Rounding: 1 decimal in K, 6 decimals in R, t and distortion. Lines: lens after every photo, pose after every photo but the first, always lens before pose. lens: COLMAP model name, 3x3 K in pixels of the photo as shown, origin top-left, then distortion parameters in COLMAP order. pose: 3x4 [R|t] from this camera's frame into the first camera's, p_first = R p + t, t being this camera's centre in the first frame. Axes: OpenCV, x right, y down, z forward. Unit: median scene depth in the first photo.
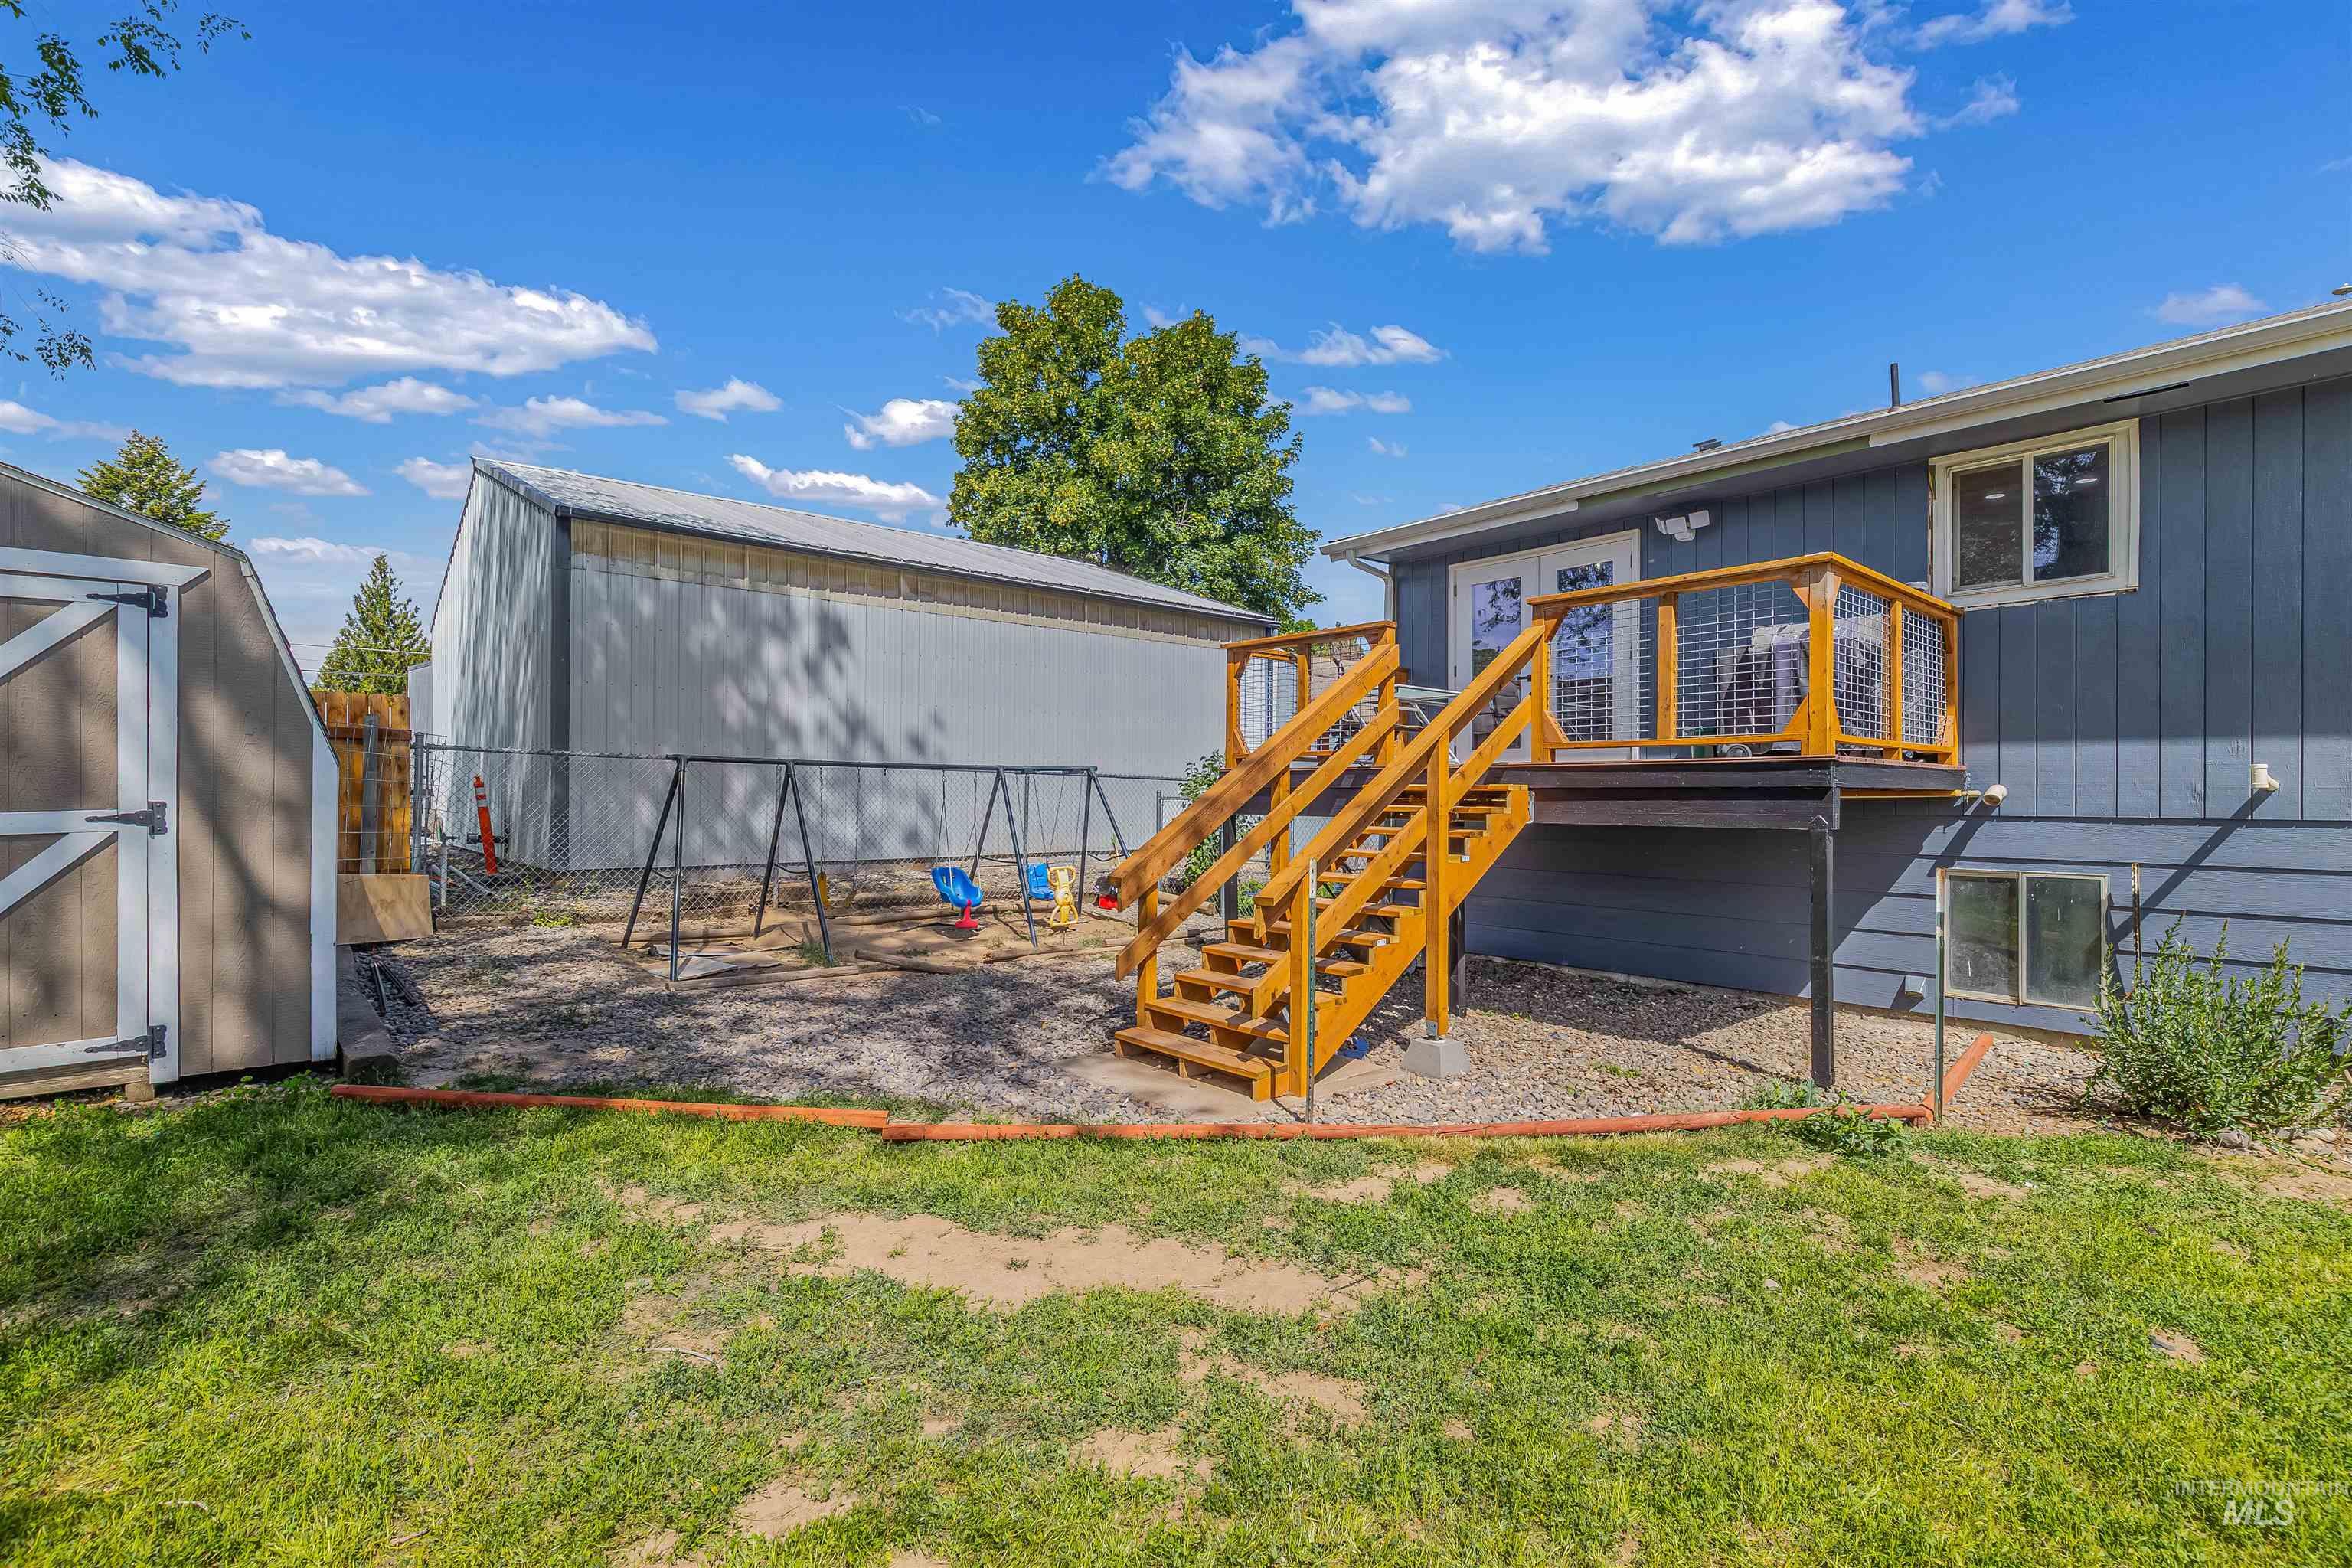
lens RADIAL K [[1076.0, 0, 1180.4], [0, 1076.0, 795.2], [0, 0, 1]] dist [-0.003837, -0.000041]
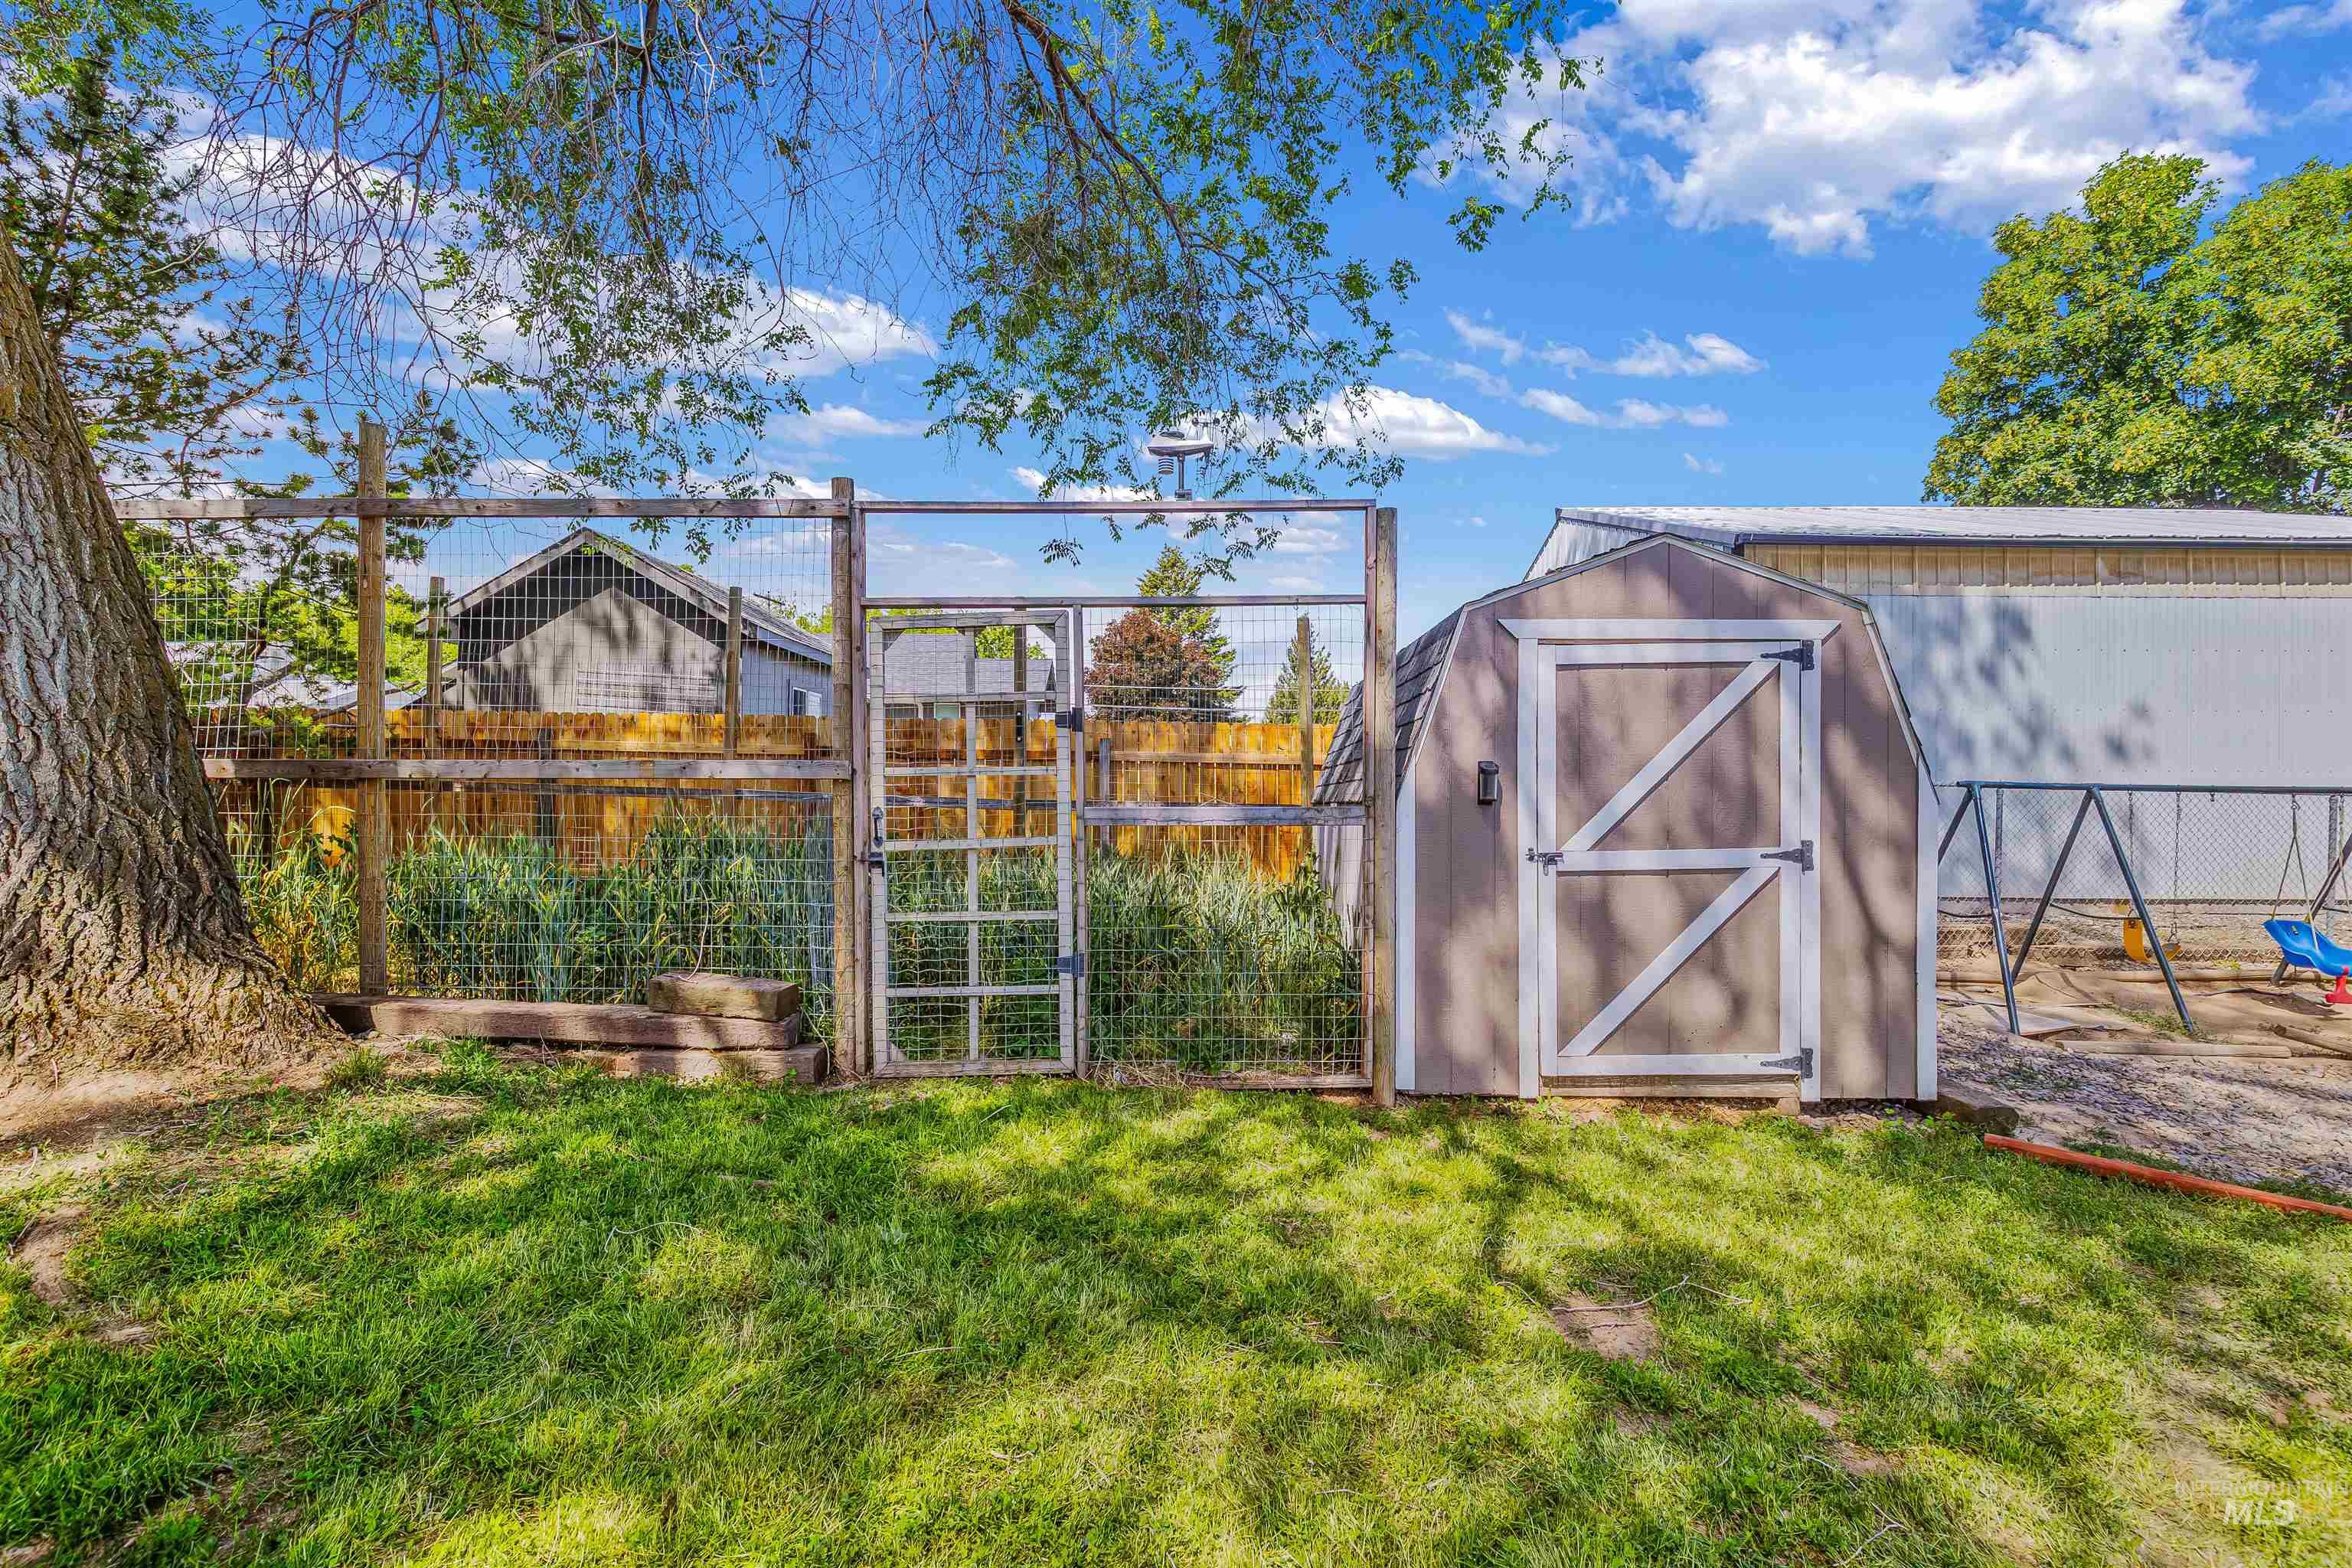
lens RADIAL K [[1065.7, 0, 1186.7], [0, 1065.7, 790.1], [0, 0, 1]] dist [-0.003342, 0.000348]
pose [[0.754215, -0.007667, -0.656583, -0.457238], [-0.002963, 0.999882, -0.015079, -0.017165], [0.656621, 0.013319, 0.754103, -0.135517]]
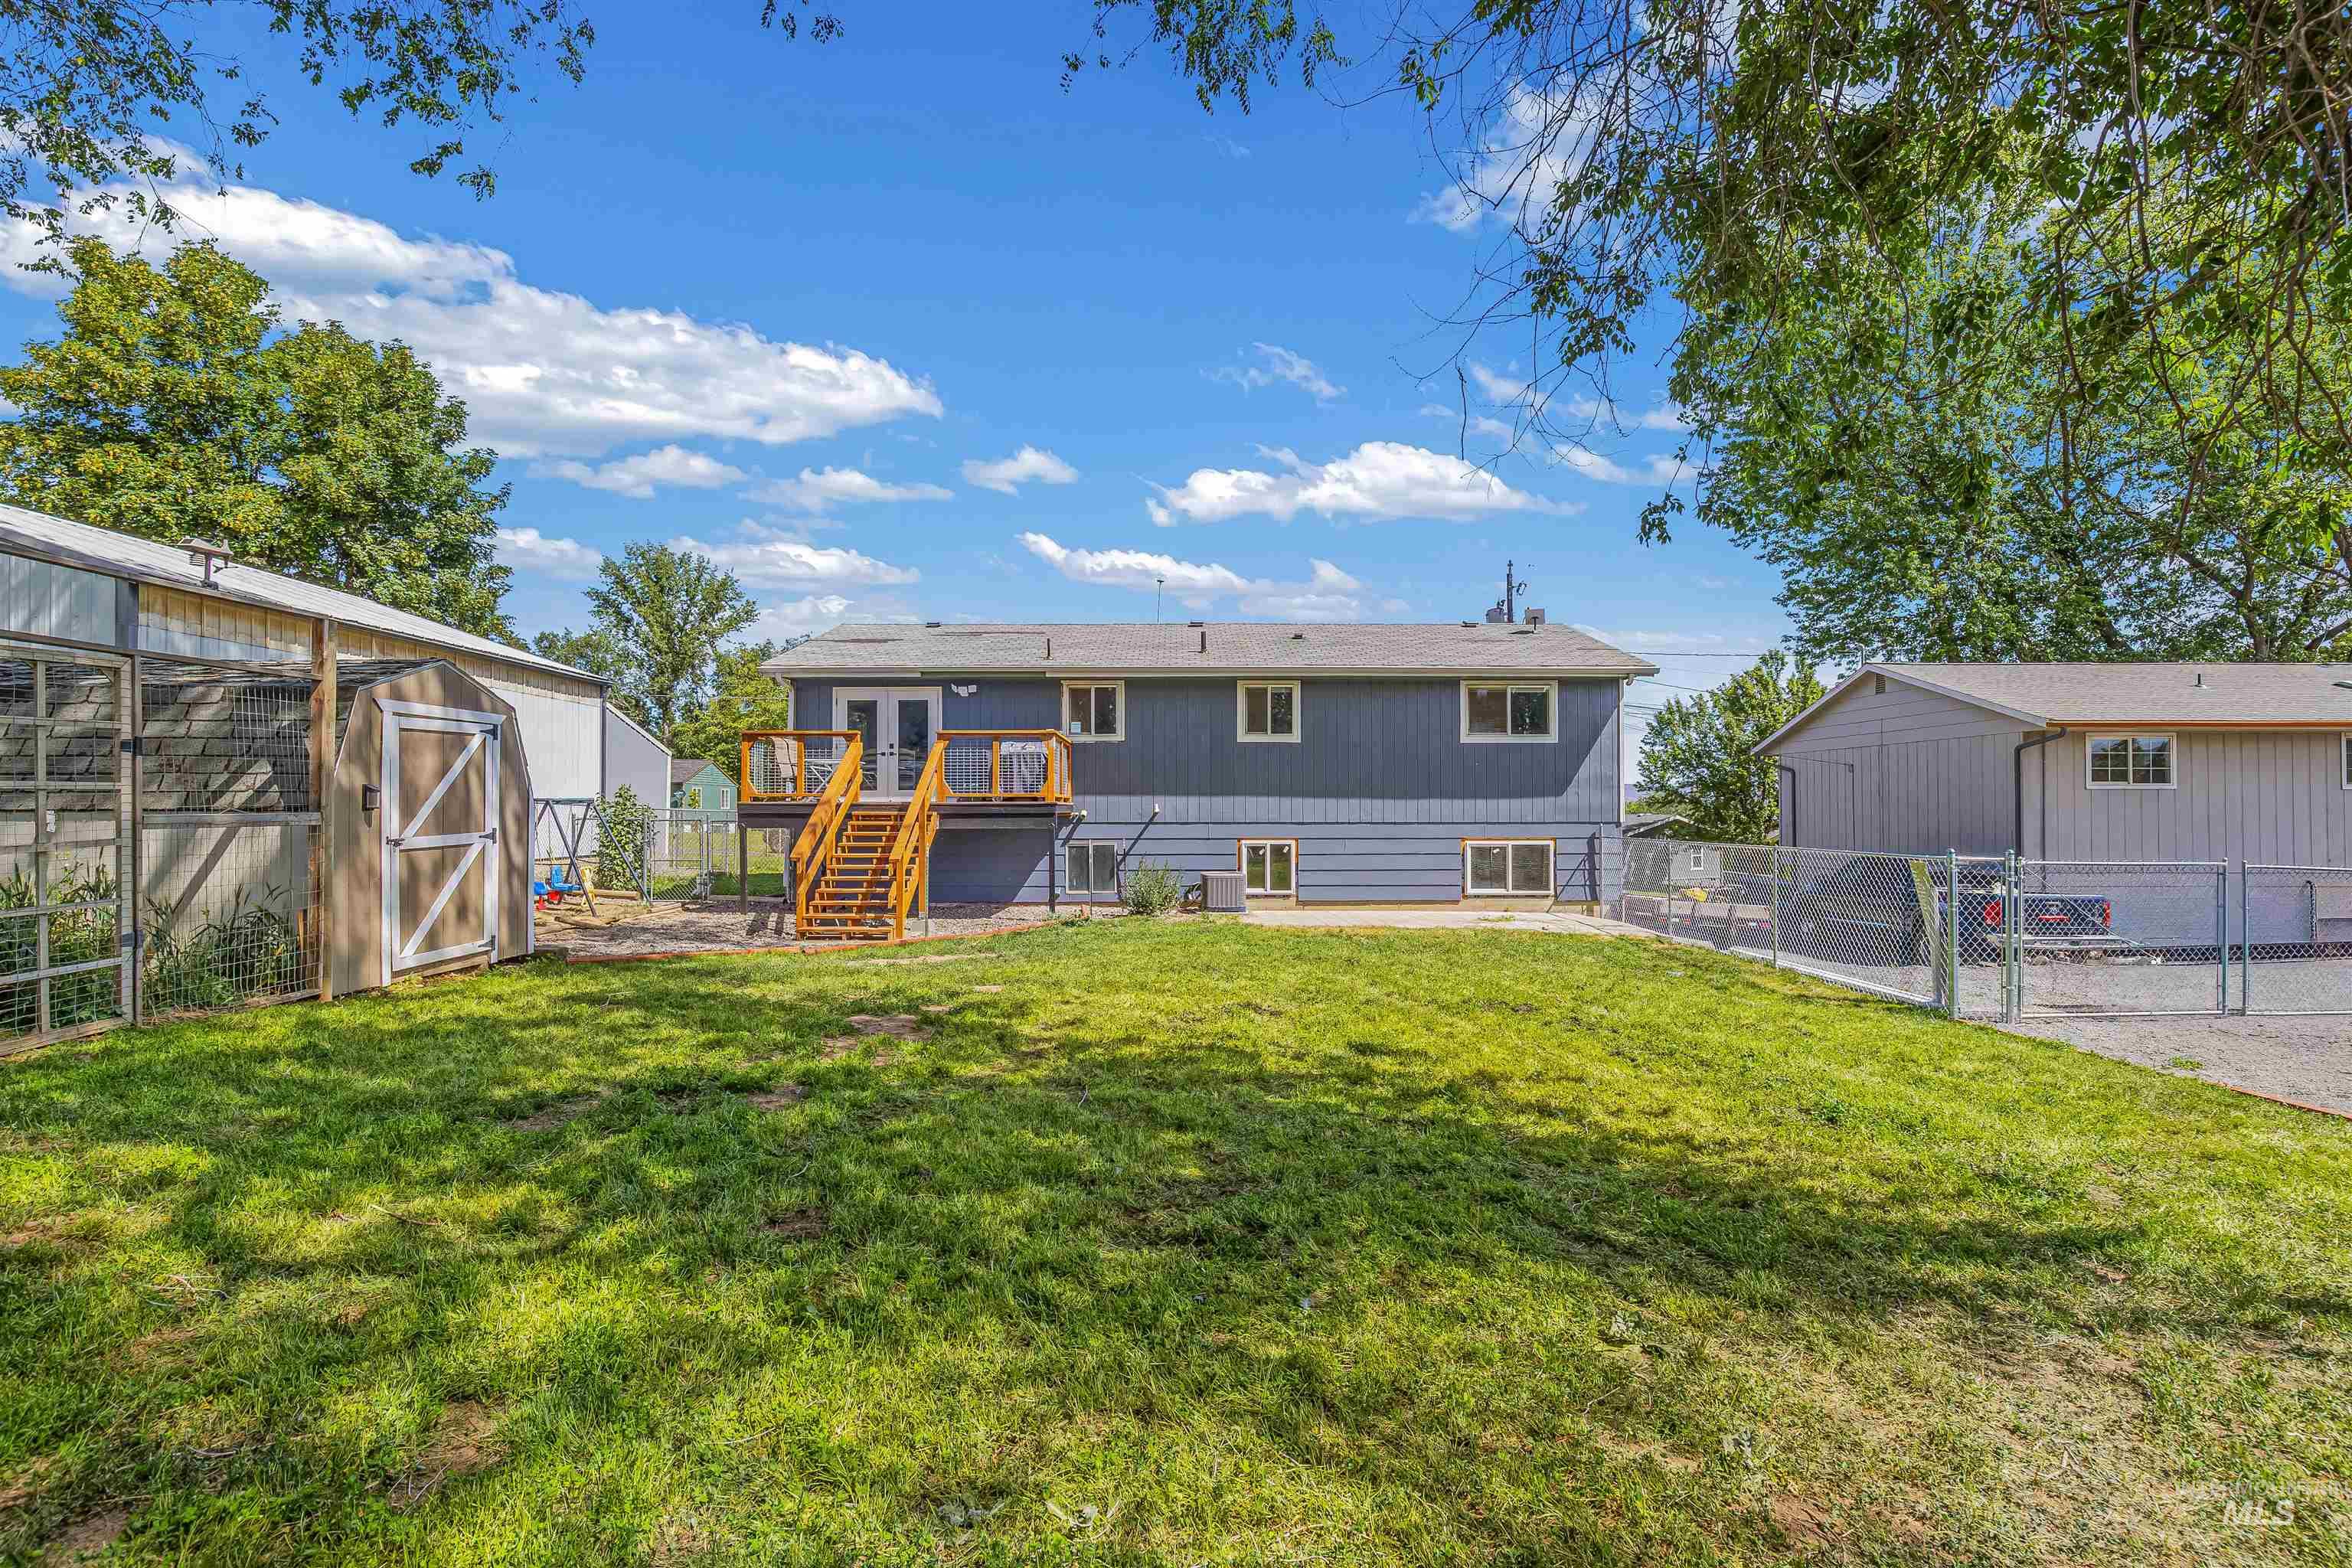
lens RADIAL K [[1076.0, 0, 1180.4], [0, 1076.0, 795.2], [0, 0, 1]] dist [-0.003837, -0.000041]
pose [[0.650174, 0.004223, 0.759774, -1.059394], [0.005137, 0.999937, -0.009954, -0.019602], [-0.759768, 0.010375, 0.650111, -0.868124]]
